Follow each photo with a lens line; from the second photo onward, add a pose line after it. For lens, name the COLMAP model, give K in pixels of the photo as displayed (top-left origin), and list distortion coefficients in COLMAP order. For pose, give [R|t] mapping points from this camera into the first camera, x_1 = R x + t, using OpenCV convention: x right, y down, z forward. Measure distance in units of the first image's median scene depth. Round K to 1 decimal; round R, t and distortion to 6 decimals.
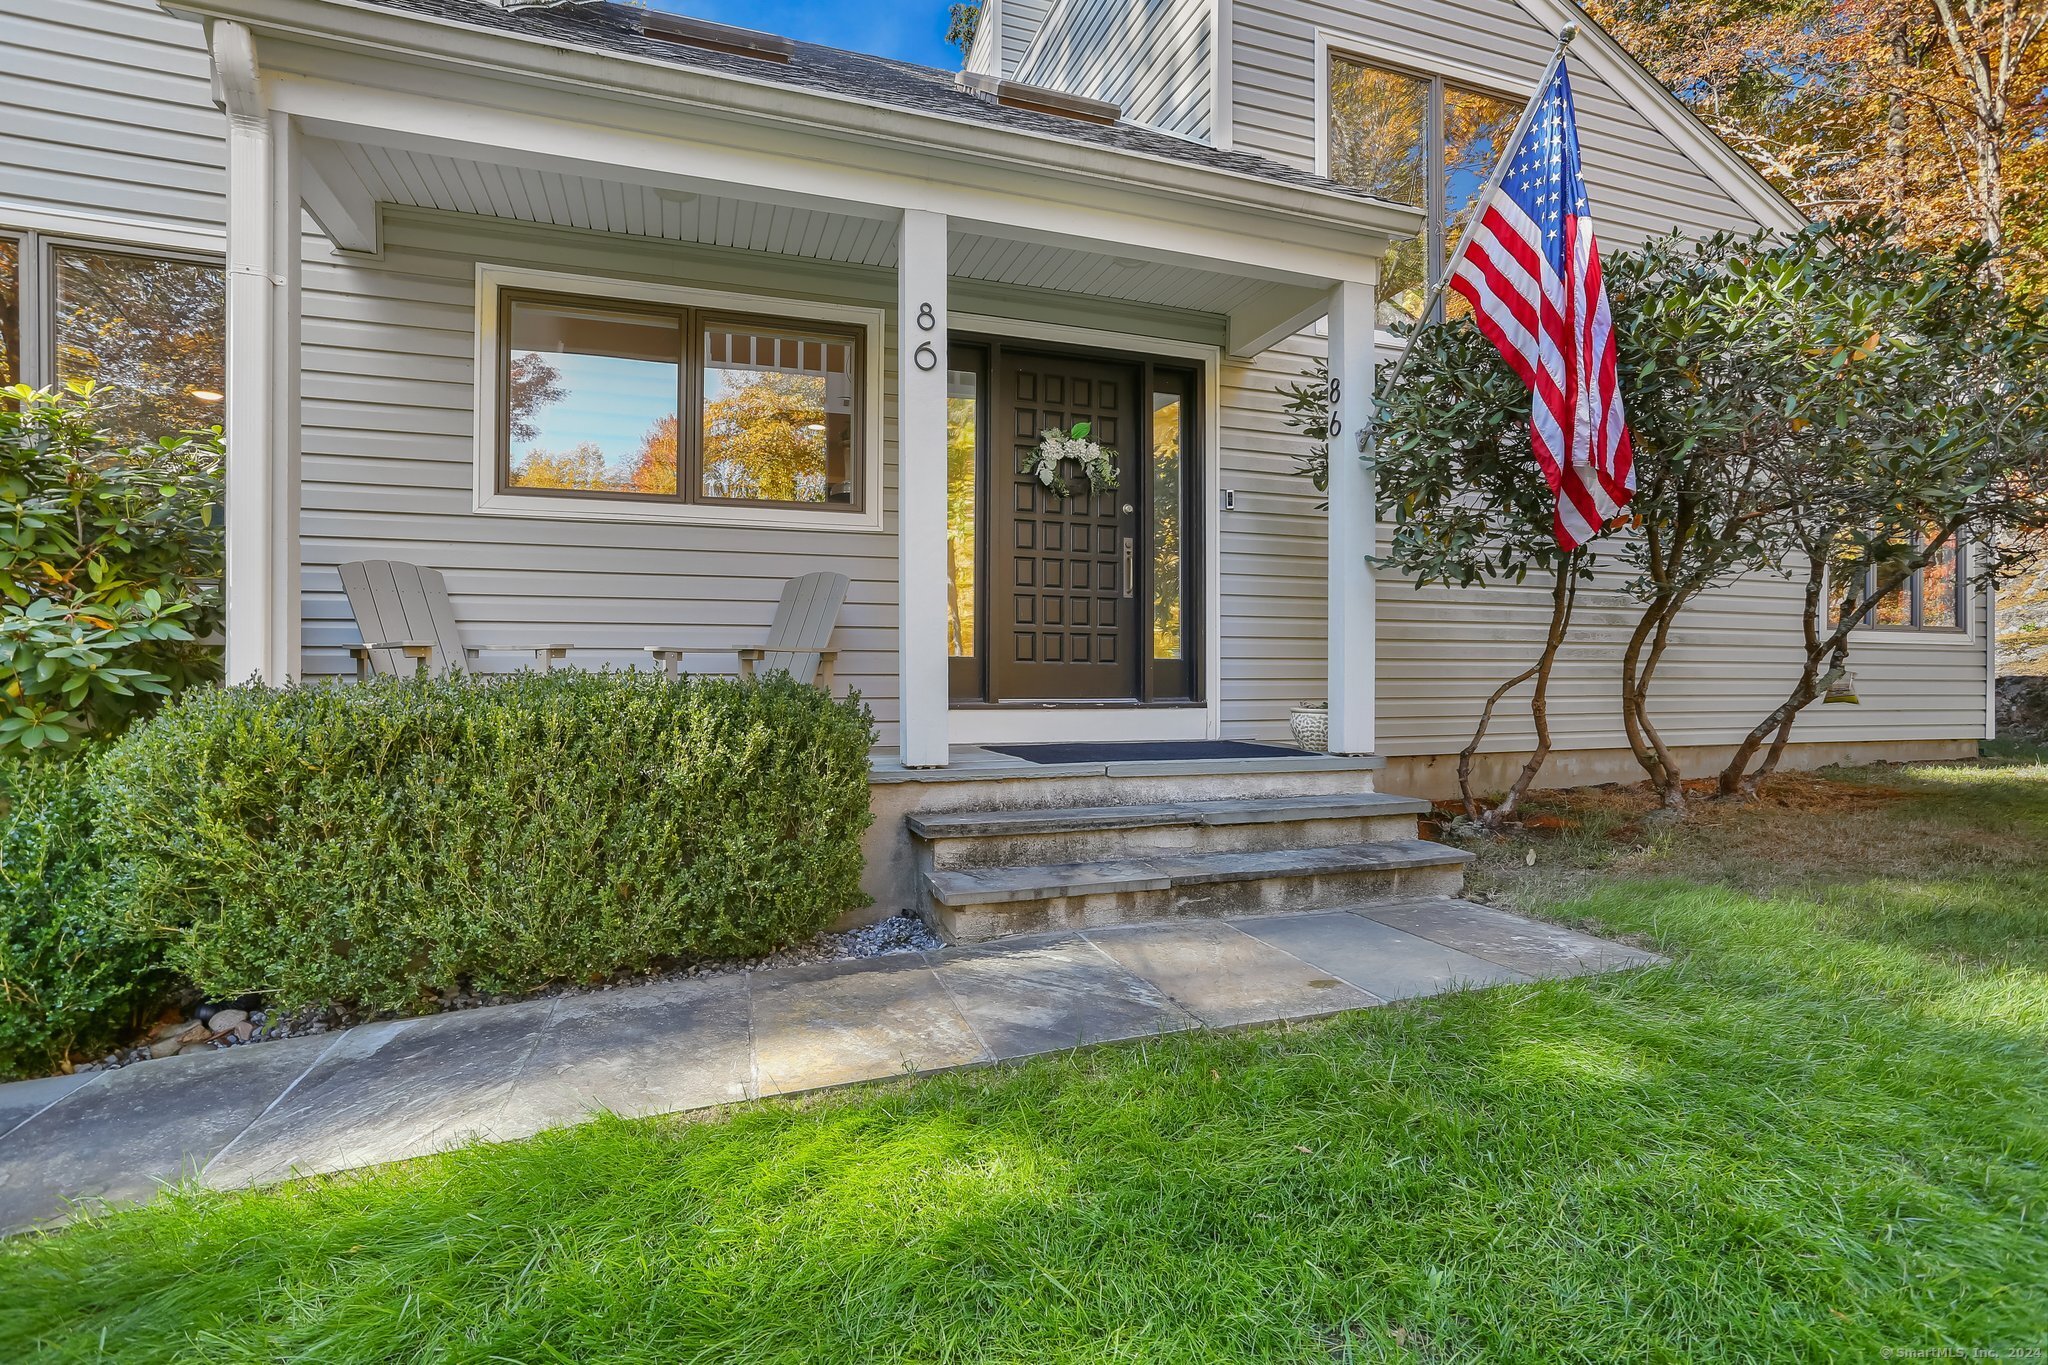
lens RADIAL K [[975.2, 0, 1014.5], [0, 975.2, 675.4], [0, 0, 1]] dist [0.003685, 0.001873]
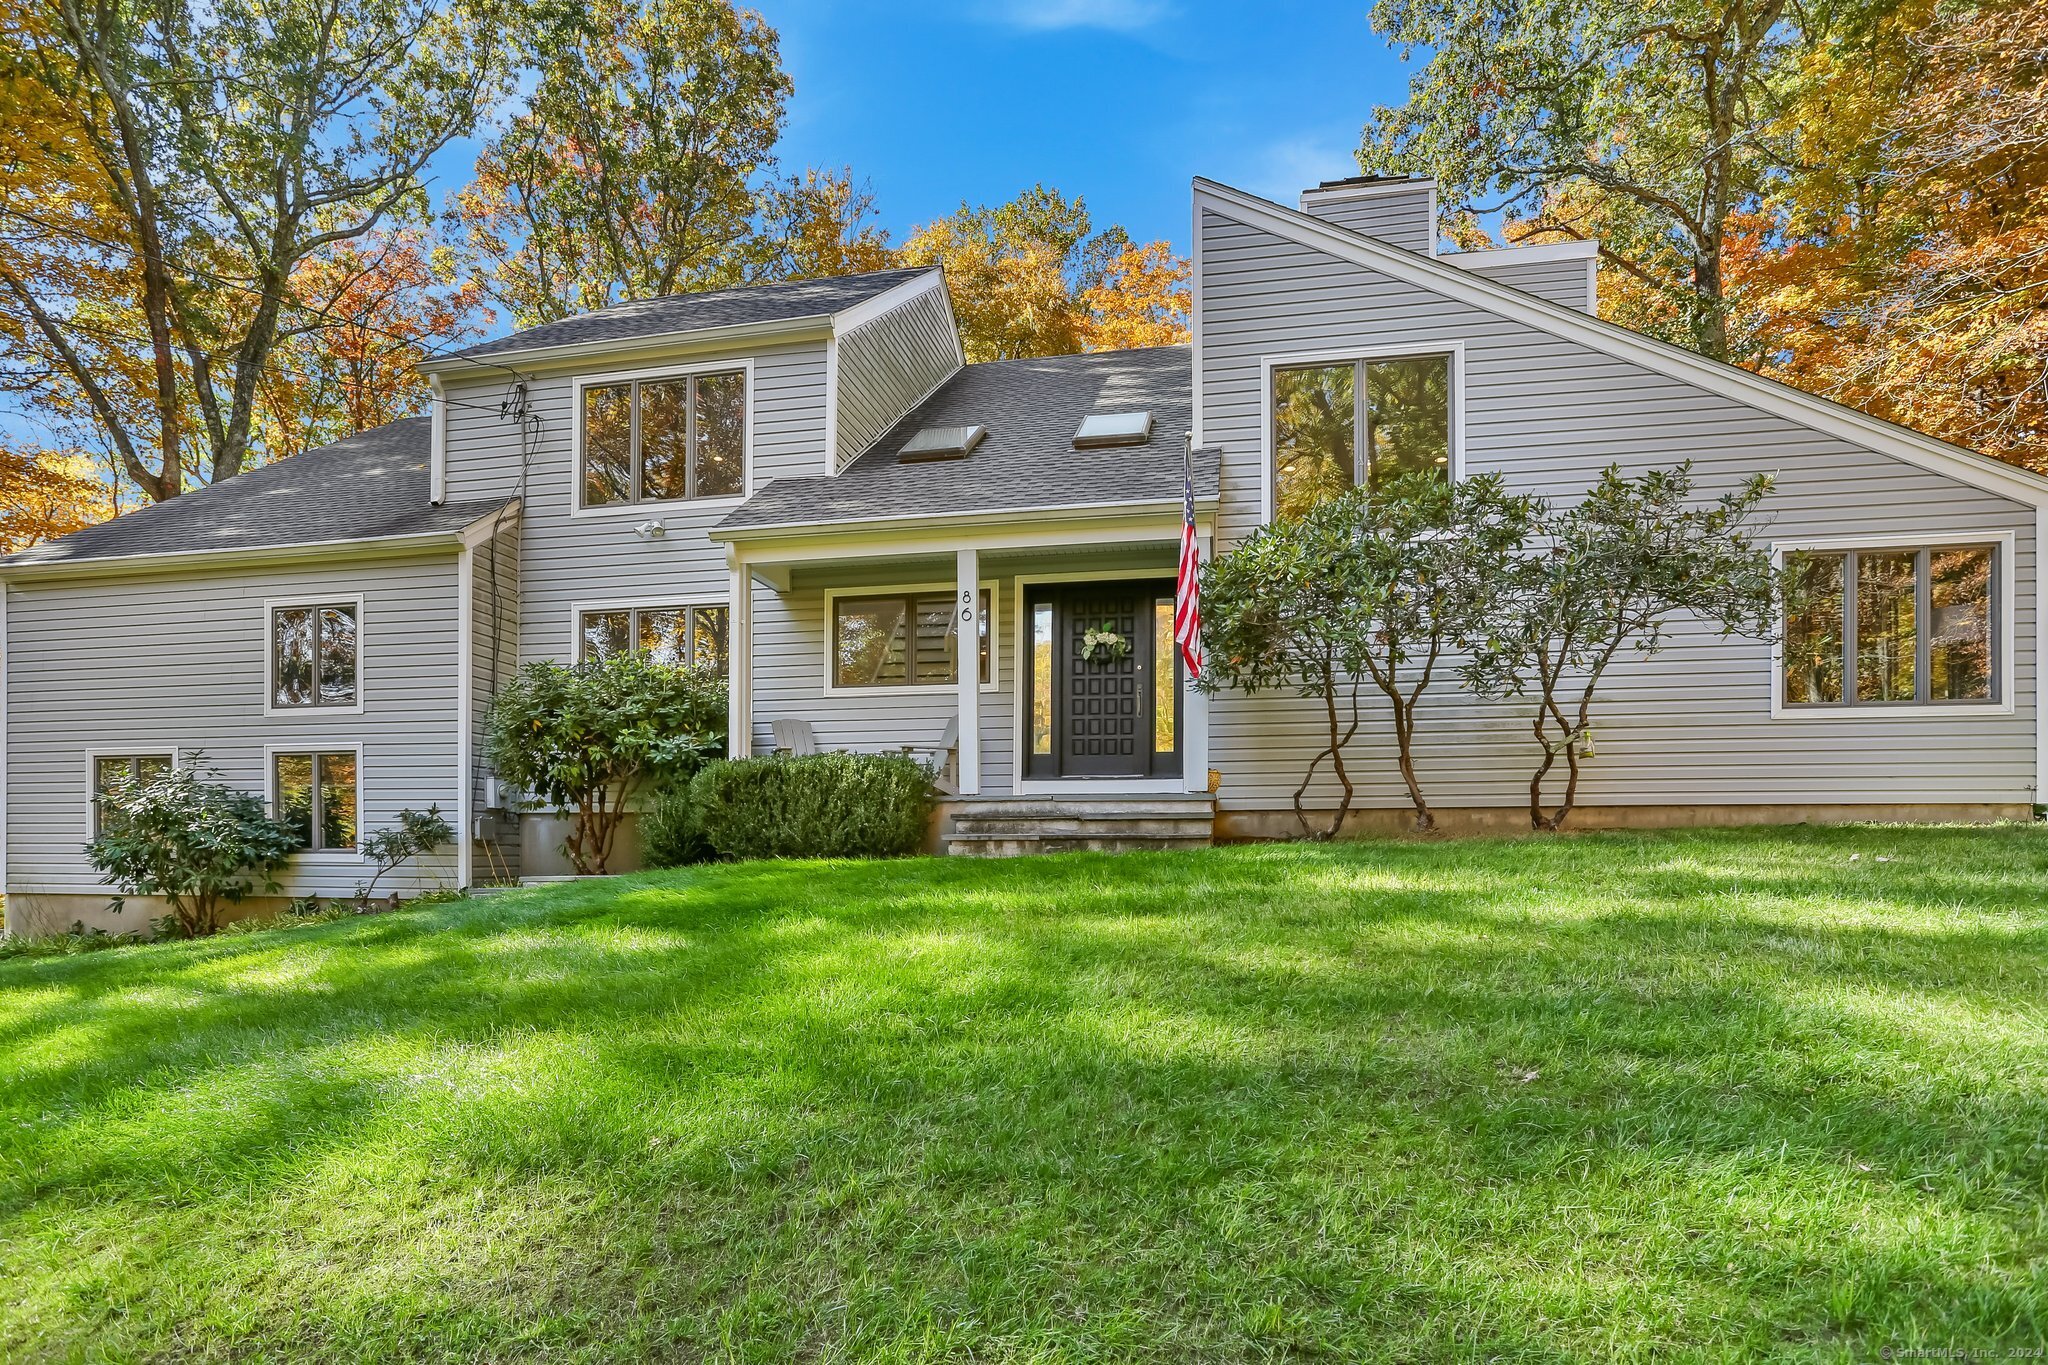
lens RADIAL K [[975.2, 0, 1023.7], [0, 975.2, 829.8], [0, 0, 1]] dist [0.003685, 0.001873]
pose [[0.881805, -0.005937, -0.471576, 1.230226], [0.004453, 0.999981, -0.004262, 0.208683], [0.471593, 0.001658, 0.881815, -1.057669]]
